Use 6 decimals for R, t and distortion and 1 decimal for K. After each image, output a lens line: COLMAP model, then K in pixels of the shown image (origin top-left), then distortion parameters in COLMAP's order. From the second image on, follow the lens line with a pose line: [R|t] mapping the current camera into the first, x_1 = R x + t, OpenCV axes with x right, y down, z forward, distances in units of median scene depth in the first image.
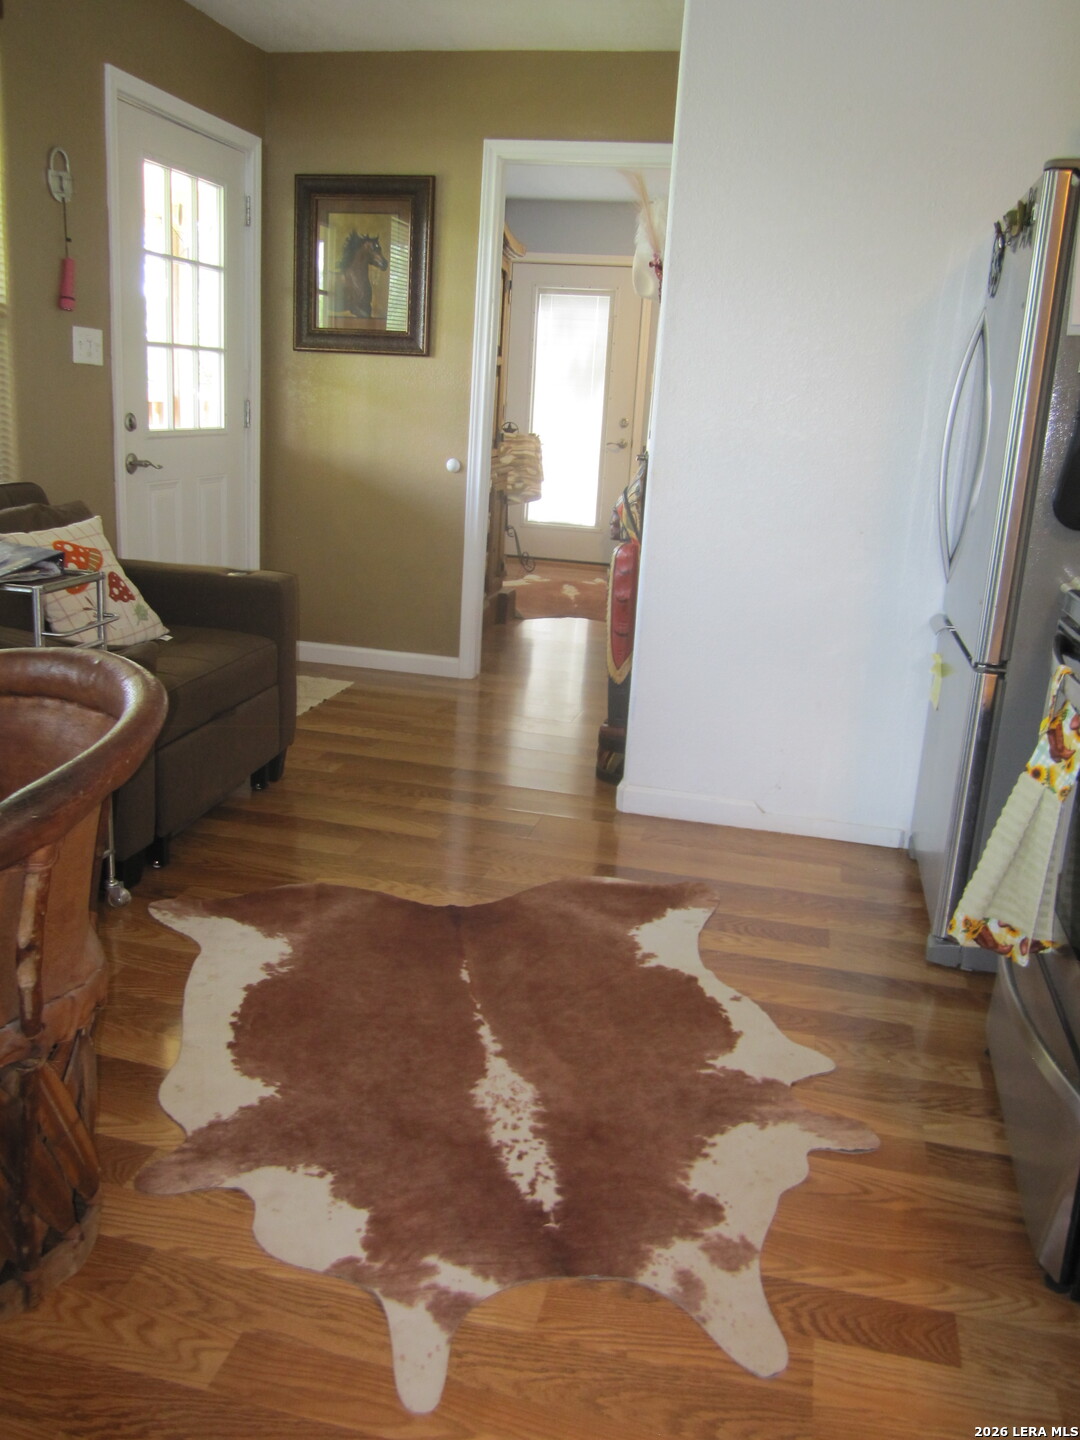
lens RADIAL K [[1181.1, 0, 540.0], [0, 1181.1, 720.0], [0, 0, 1]] dist [-0.072013, 0.030766]
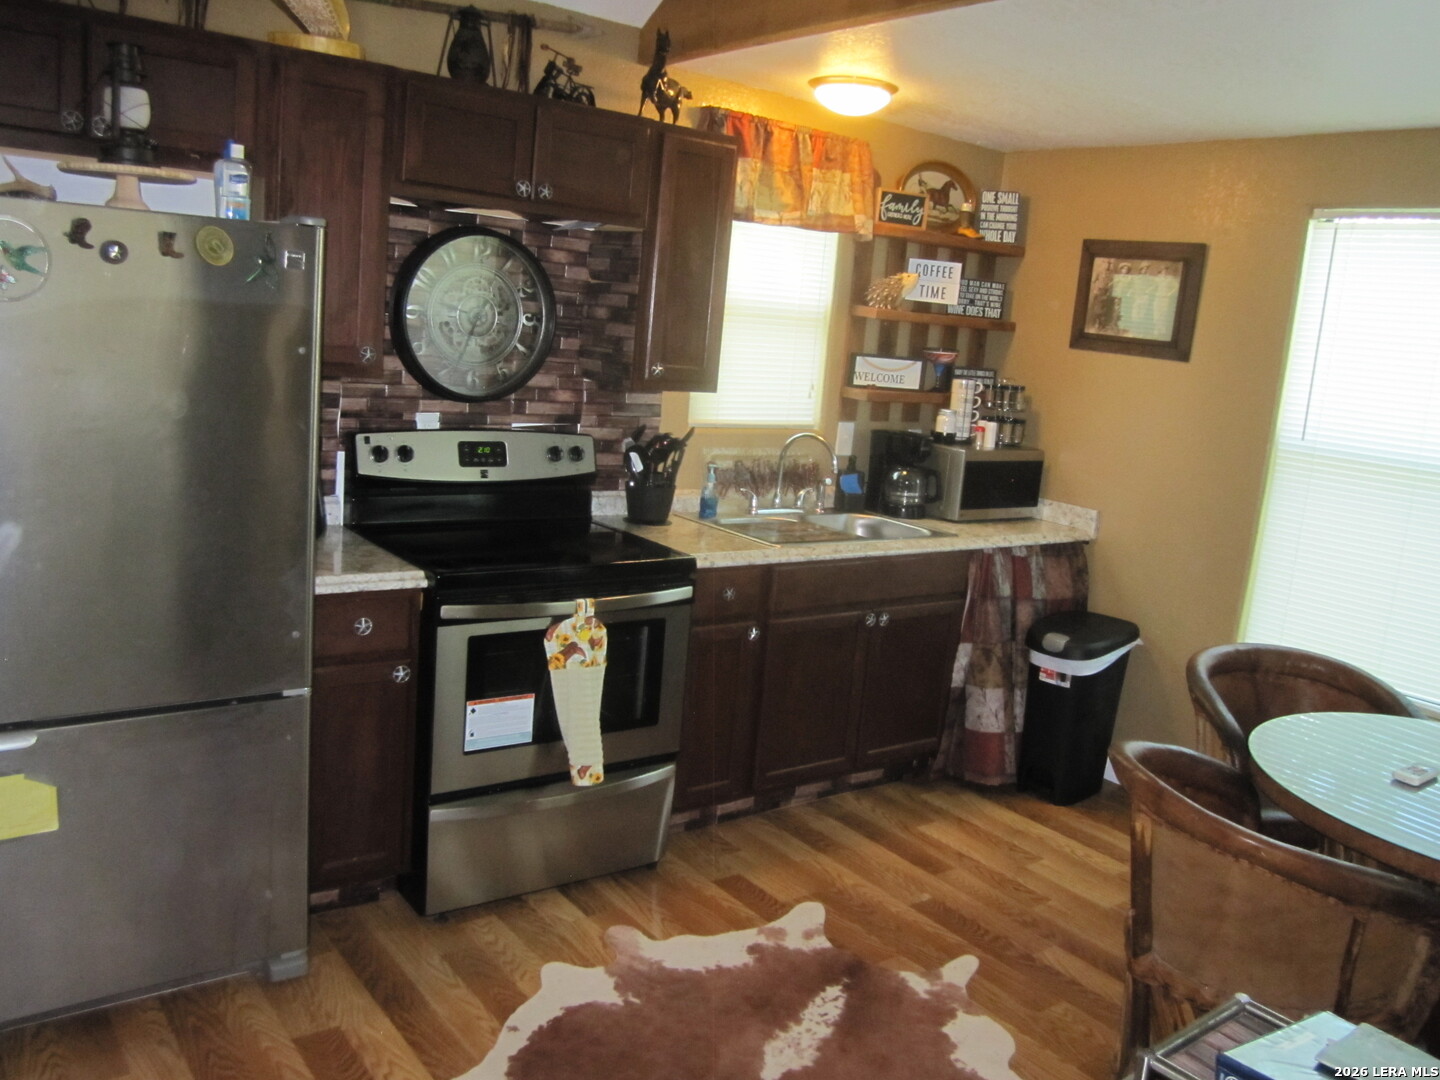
lens RADIAL K [[1181.1, 0, 720.0], [0, 1181.1, 540.0], [0, 0, 1]] dist [-0.072013, 0.030766]
pose [[-0.758033, -0.237714, 0.607353, -0.674417], [0.045975, 0.909423, 0.413323, -0.783014], [-0.650594, 0.341235, -0.678444, 1.921546]]
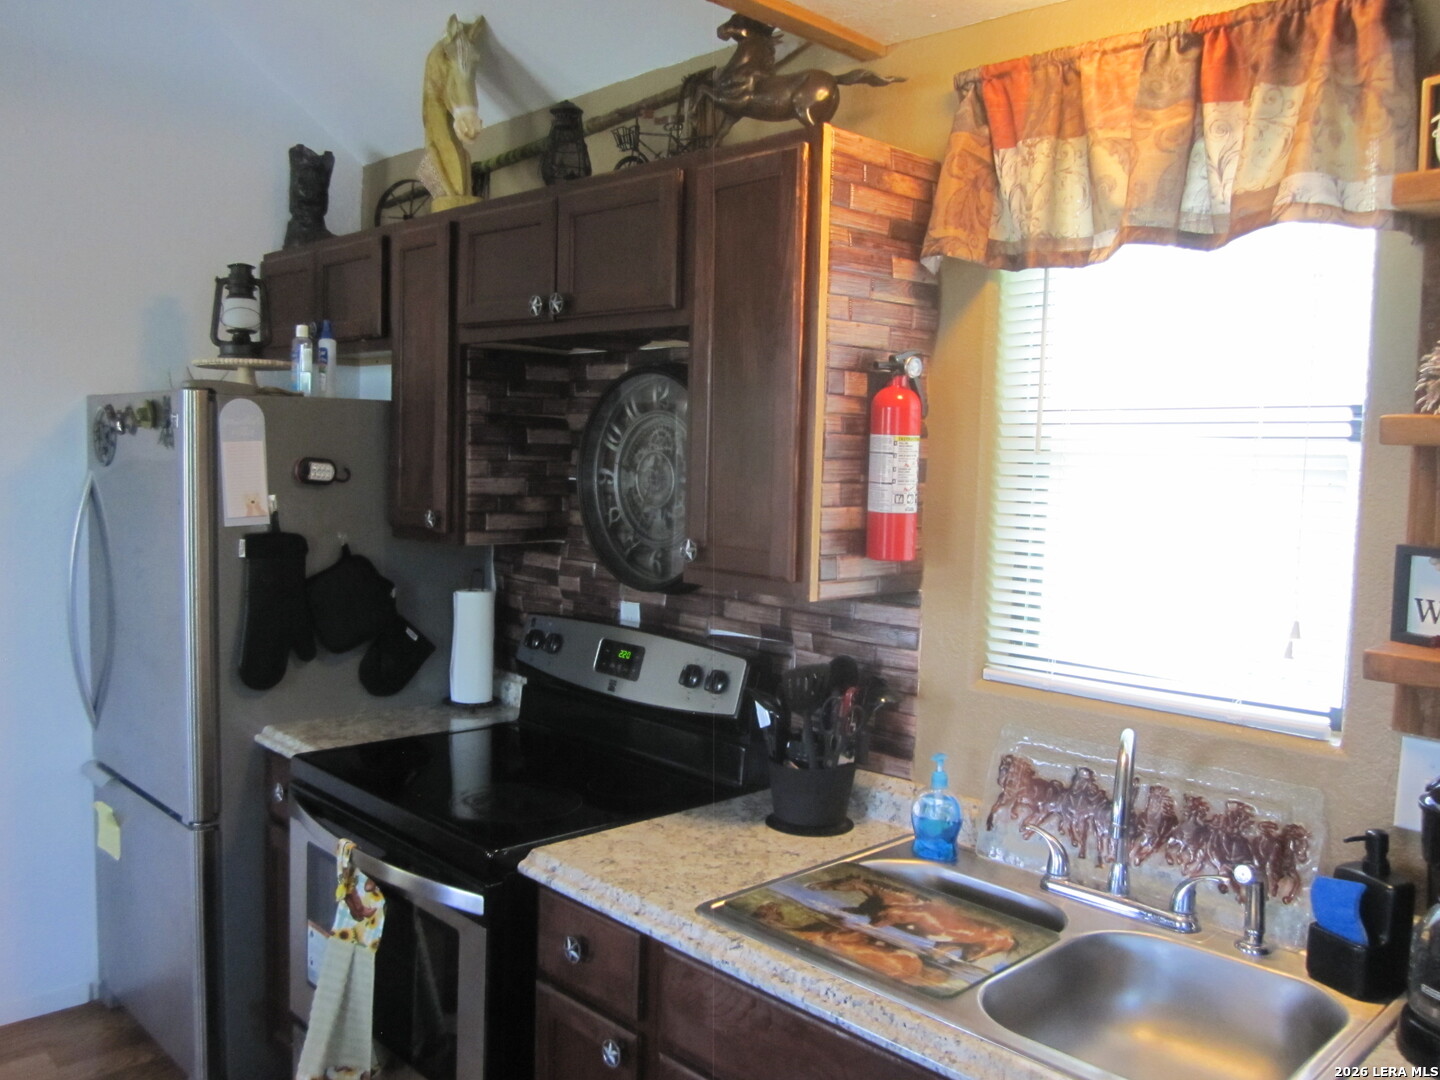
lens RADIAL K [[1181.1, 0, 720.0], [0, 1181.1, 540.0], [0, 0, 1]] dist [-0.072013, 0.030766]
pose [[0.539554, -0.106167, 0.835230, -0.314738], [0.226236, 0.973816, -0.022365, -0.234005], [-0.810986, 0.201026, 0.549445, -0.036798]]
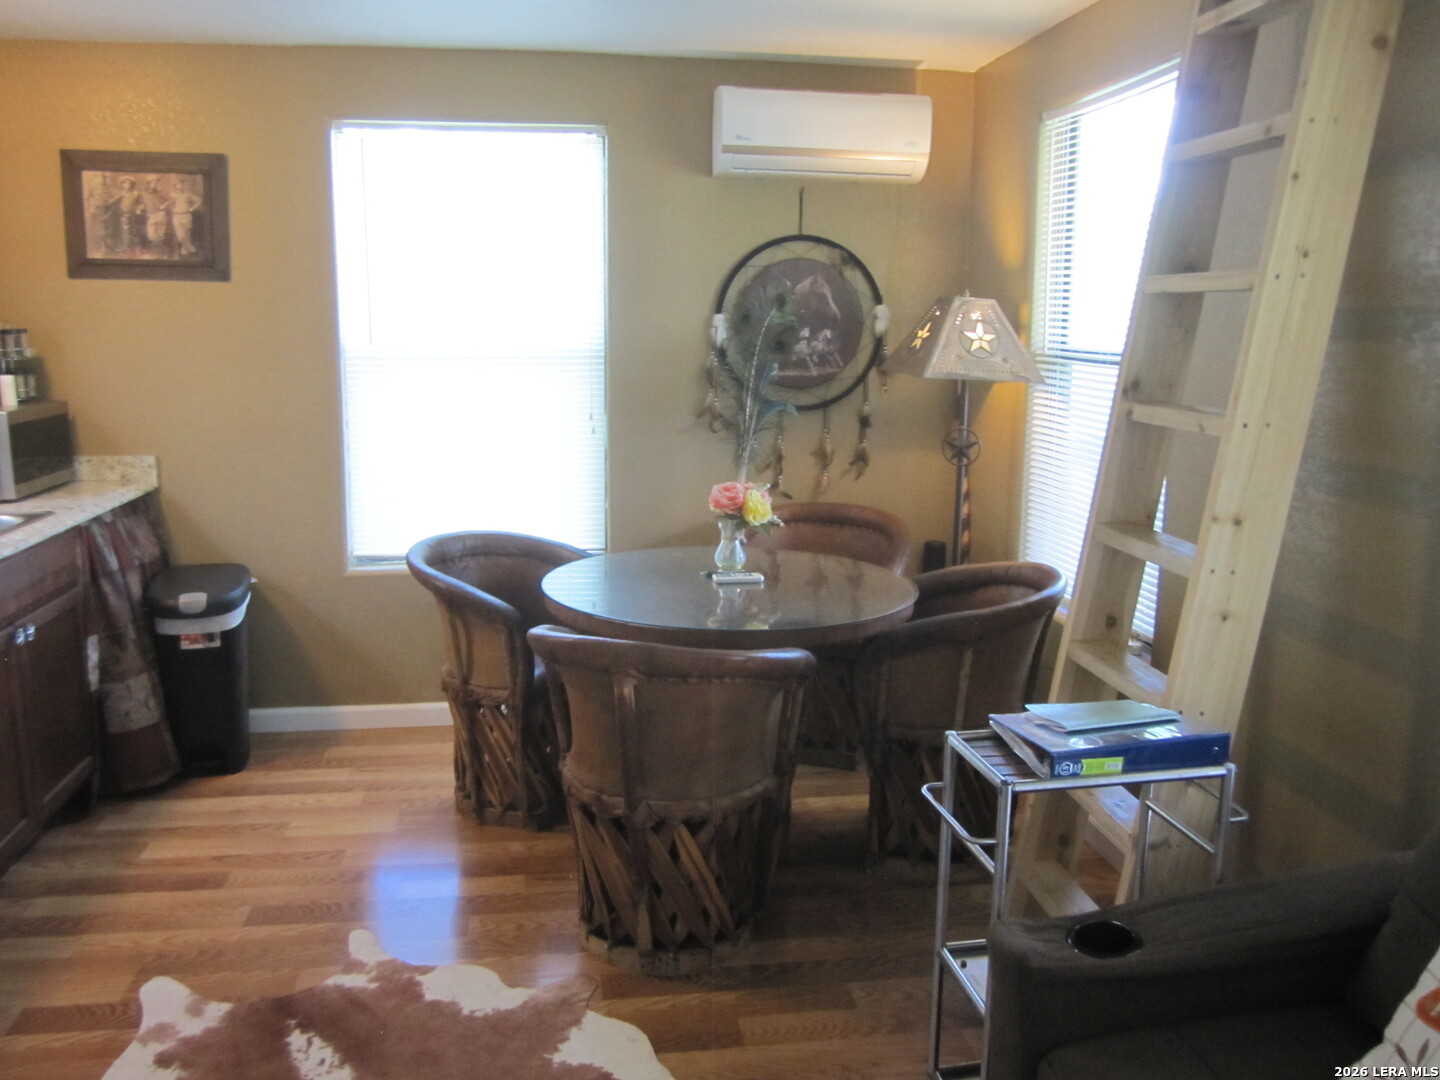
lens RADIAL K [[1181.1, 0, 720.0], [0, 1181.1, 540.0], [0, 0, 1]] dist [-0.072013, 0.030766]
pose [[-0.926810, 0.005699, -0.375488, 0.050794], [-0.155932, 0.903772, 0.398599, -0.685198], [0.341627, 0.427976, -0.836736, 1.982135]]
